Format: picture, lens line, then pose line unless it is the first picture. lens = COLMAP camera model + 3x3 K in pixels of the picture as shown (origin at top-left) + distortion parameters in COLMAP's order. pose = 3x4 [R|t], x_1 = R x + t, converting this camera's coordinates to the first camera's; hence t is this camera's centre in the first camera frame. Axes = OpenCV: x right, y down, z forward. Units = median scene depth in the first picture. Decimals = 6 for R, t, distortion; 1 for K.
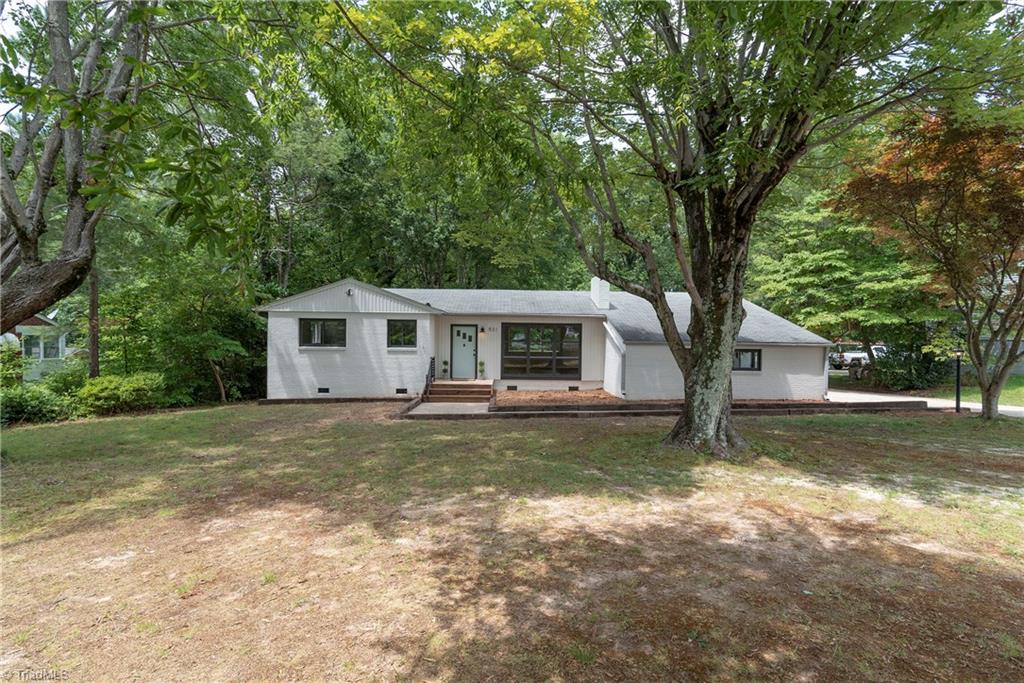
lens RADIAL K [[464.3, 0, 513.2], [0, 464.3, 334.1], [0, 0, 1]] dist [0.015537, -0.002133]
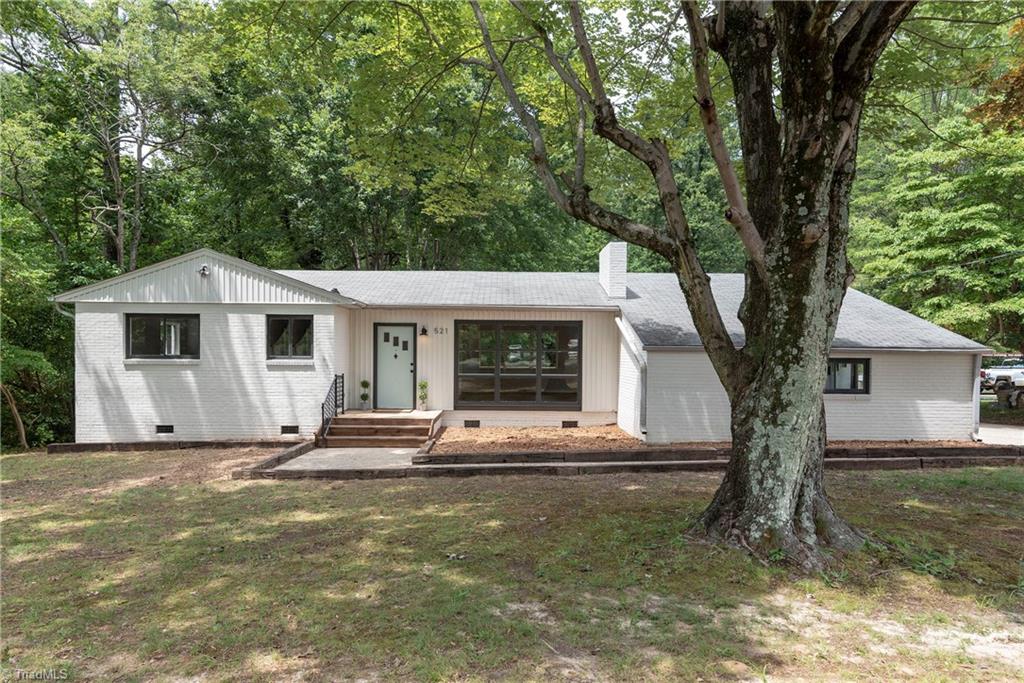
lens RADIAL K [[653.3, 0, 510.6], [0, 653.3, 348.6], [0, 0, 1]] dist [0.006598, -0.004528]
pose [[0.999989, -0.004637, -0.000994, 0.057032], [0.004639, 0.999987, 0.002174, 0.013969], [0.000984, -0.002179, 0.999997, 0.128141]]
